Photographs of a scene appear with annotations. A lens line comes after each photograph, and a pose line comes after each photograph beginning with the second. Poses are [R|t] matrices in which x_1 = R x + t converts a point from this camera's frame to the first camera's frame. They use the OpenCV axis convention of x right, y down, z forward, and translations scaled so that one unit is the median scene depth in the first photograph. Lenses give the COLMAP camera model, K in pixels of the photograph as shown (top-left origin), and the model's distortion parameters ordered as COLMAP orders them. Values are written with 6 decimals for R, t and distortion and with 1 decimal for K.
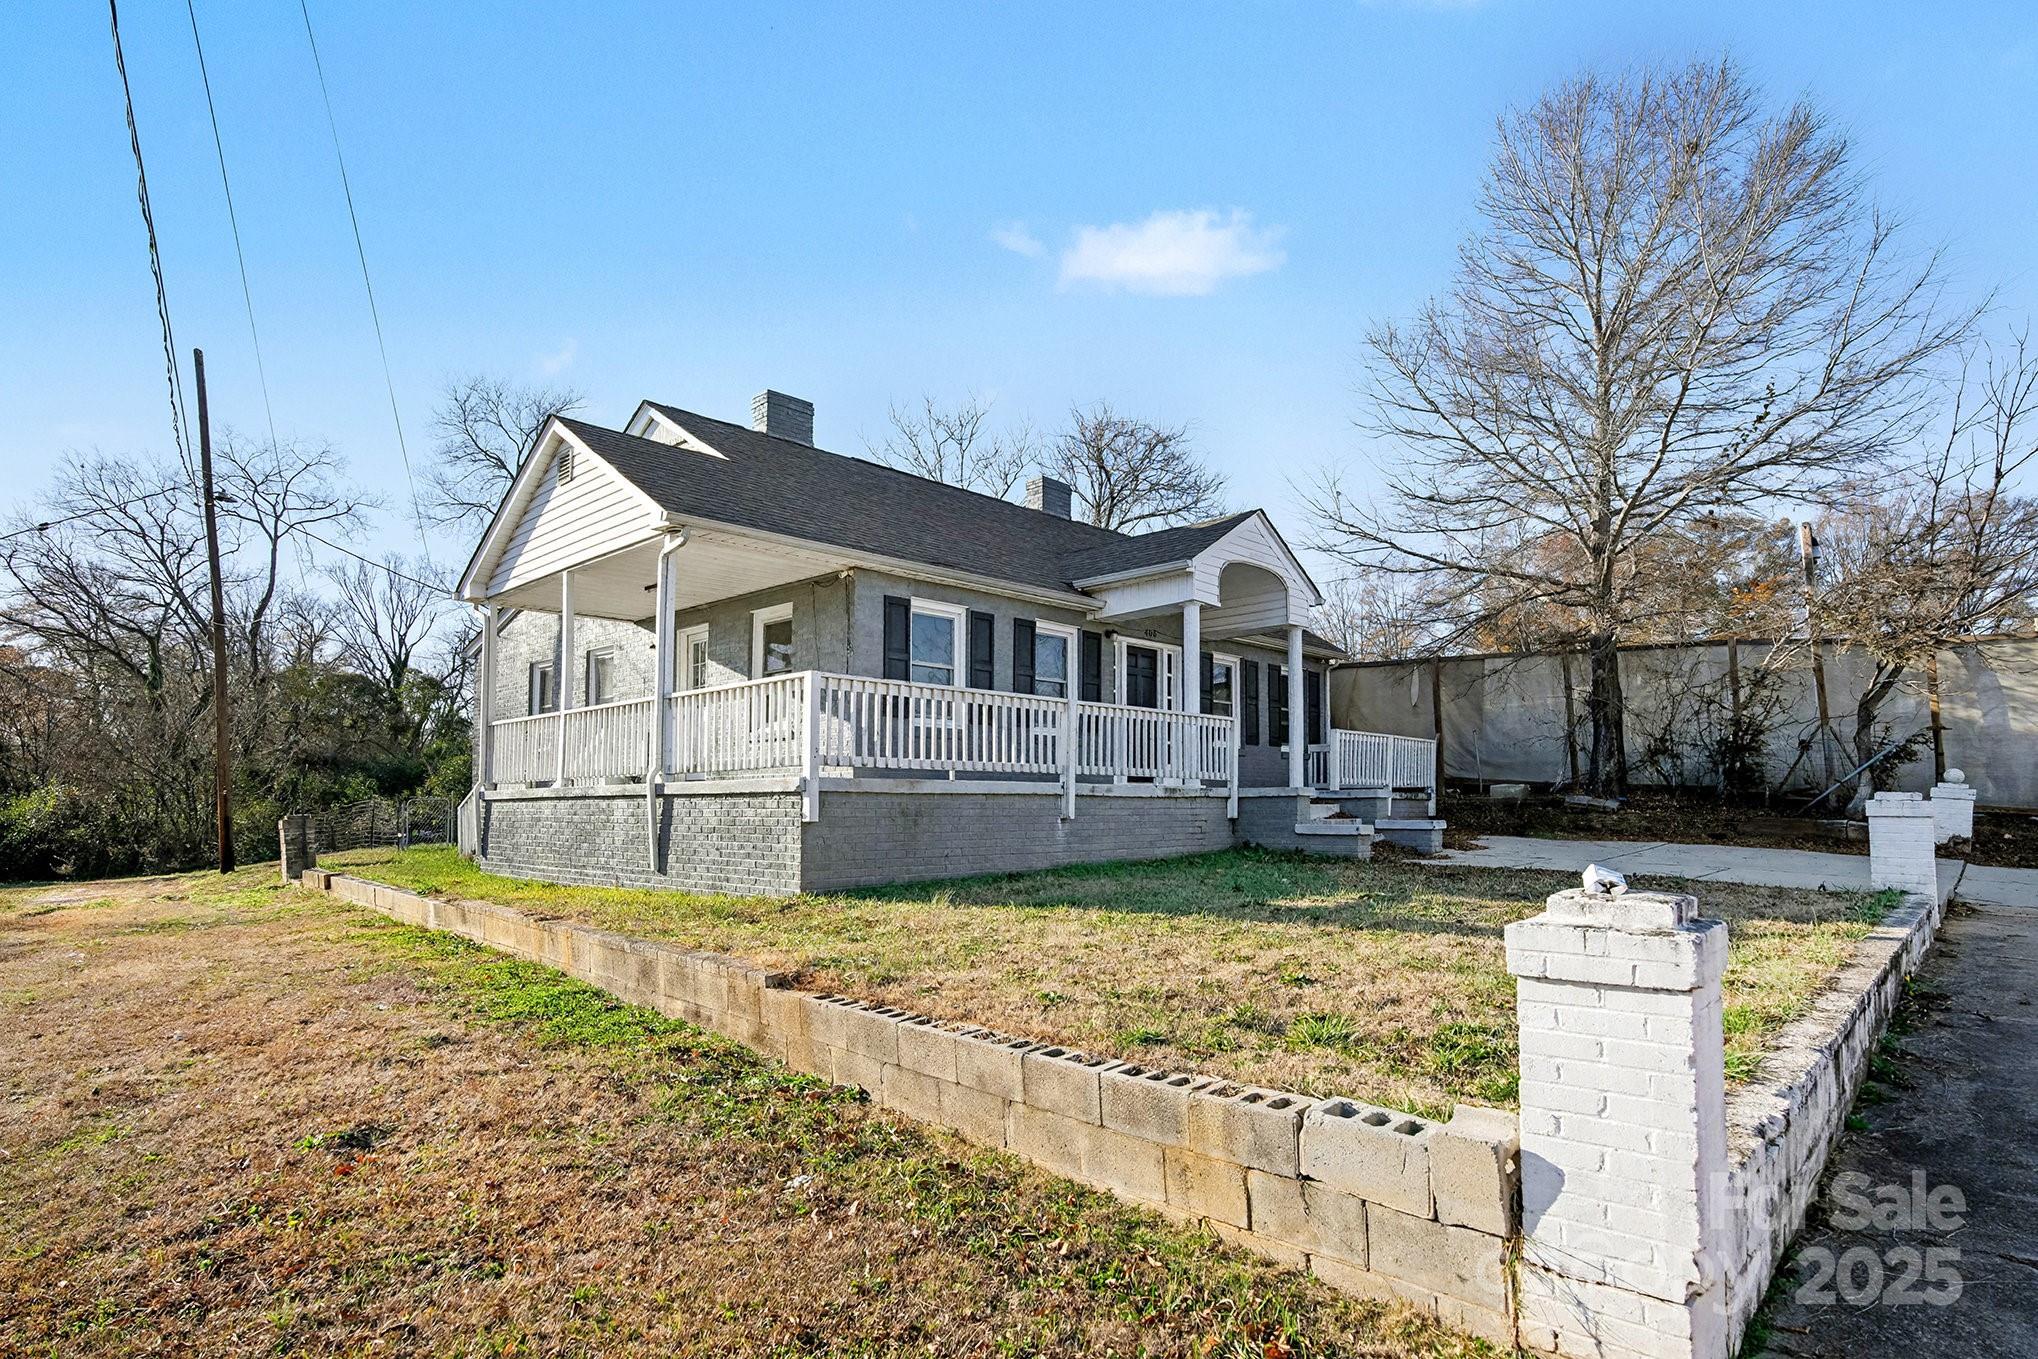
lens RADIAL K [[948.3, 0, 975.9], [0, 948.3, 672.2], [0, 0, 1]] dist [0.000423, 0.000056]
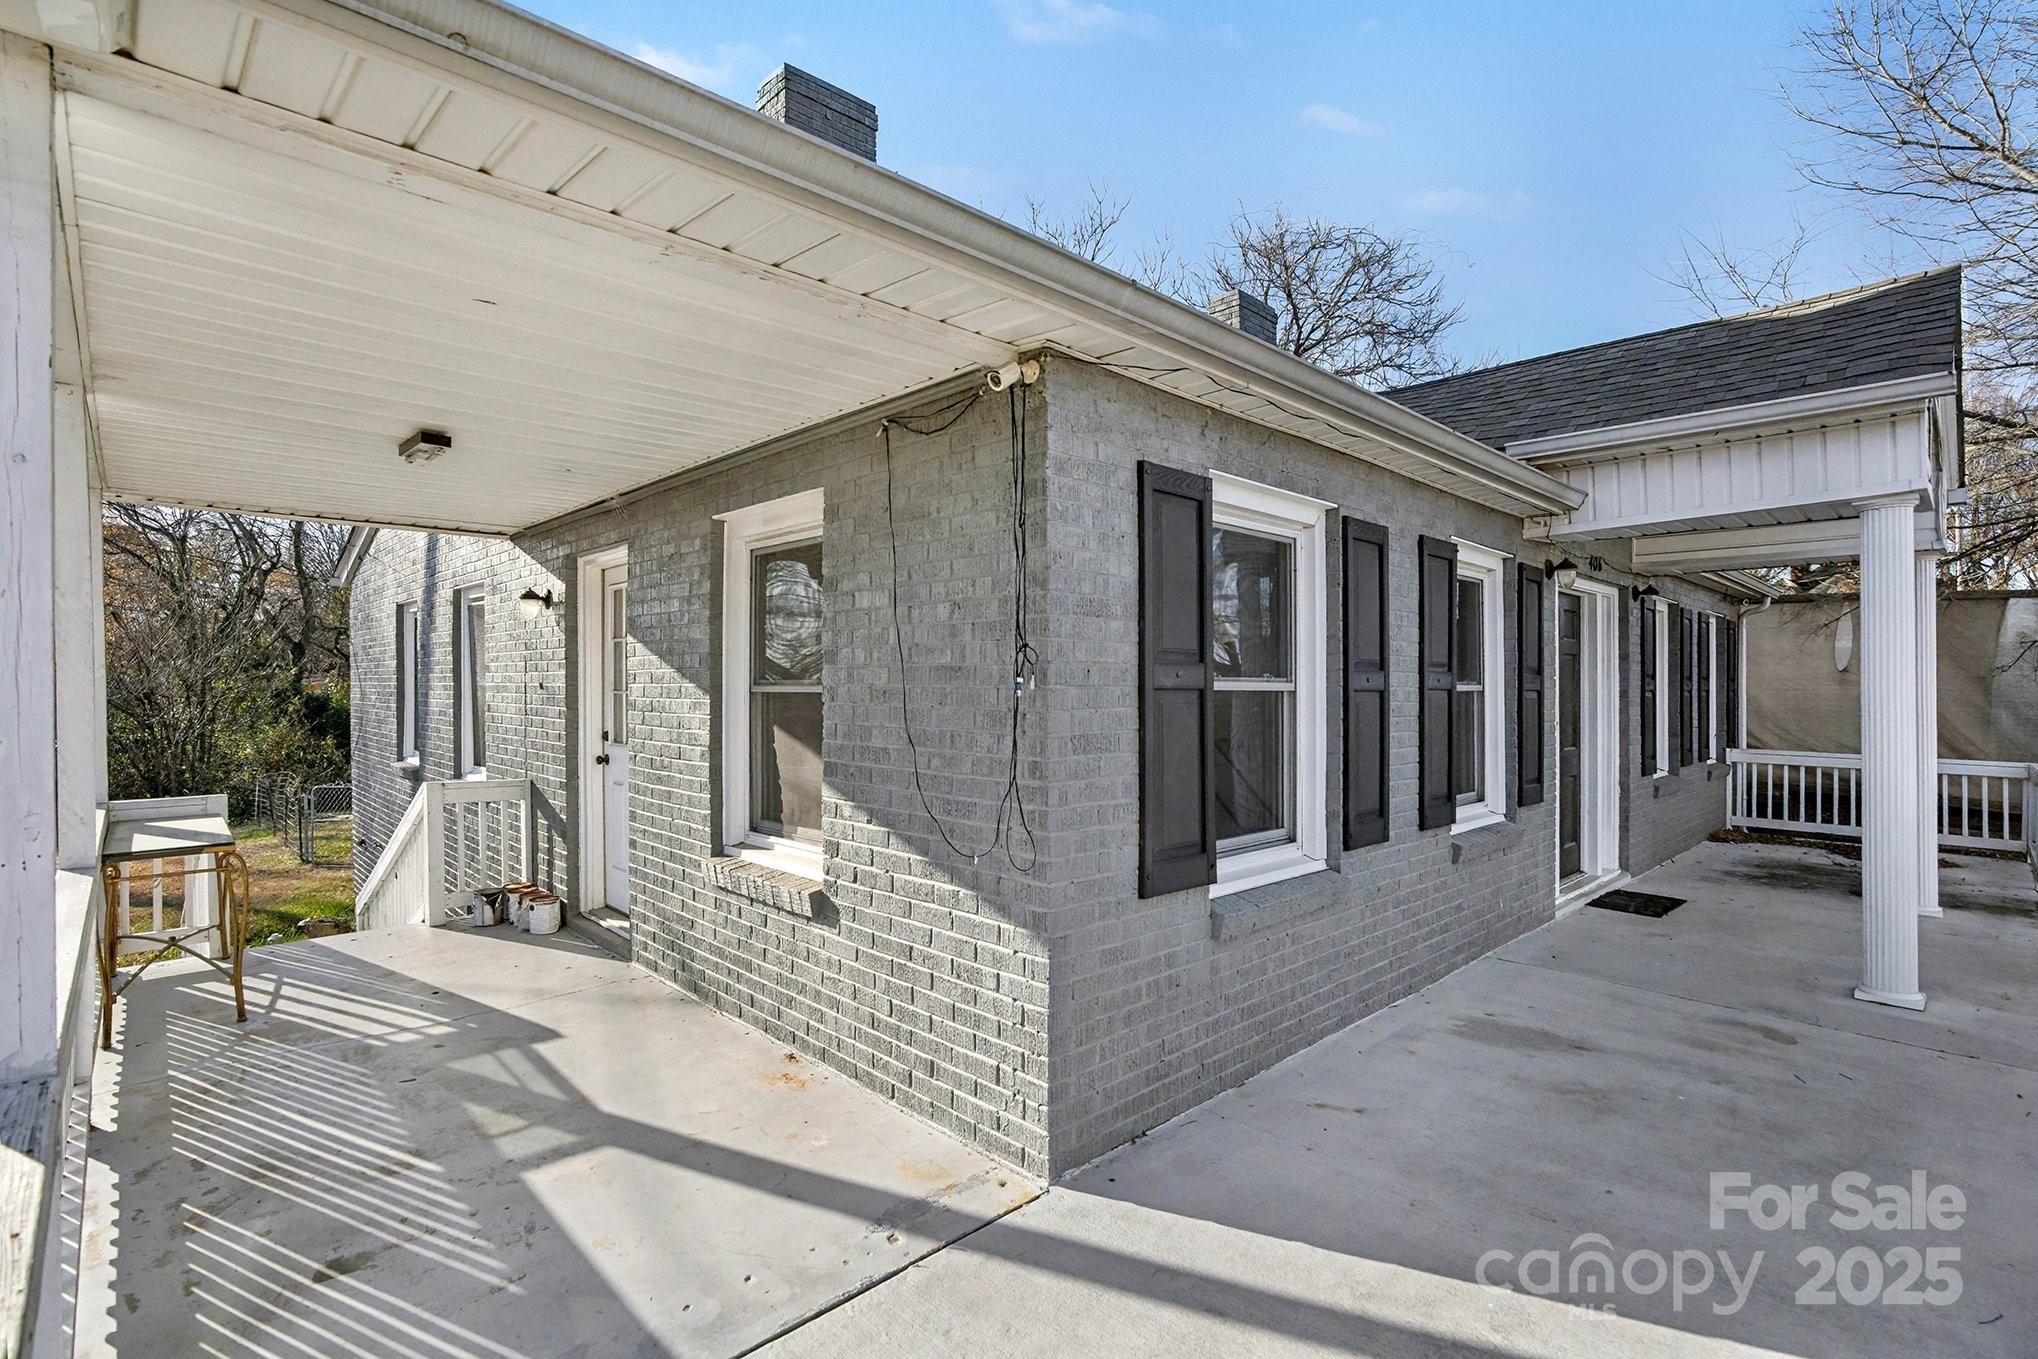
lens RADIAL K [[948.3, 0, 975.9], [0, 948.3, 672.2], [0, 0, 1]] dist [0.000423, 0.000056]
pose [[0.998303, 0.012498, -0.056879, -0.110750], [-0.006436, 0.994395, 0.105530, -0.041712], [0.057879, -0.104984, 0.992788, 0.613827]]
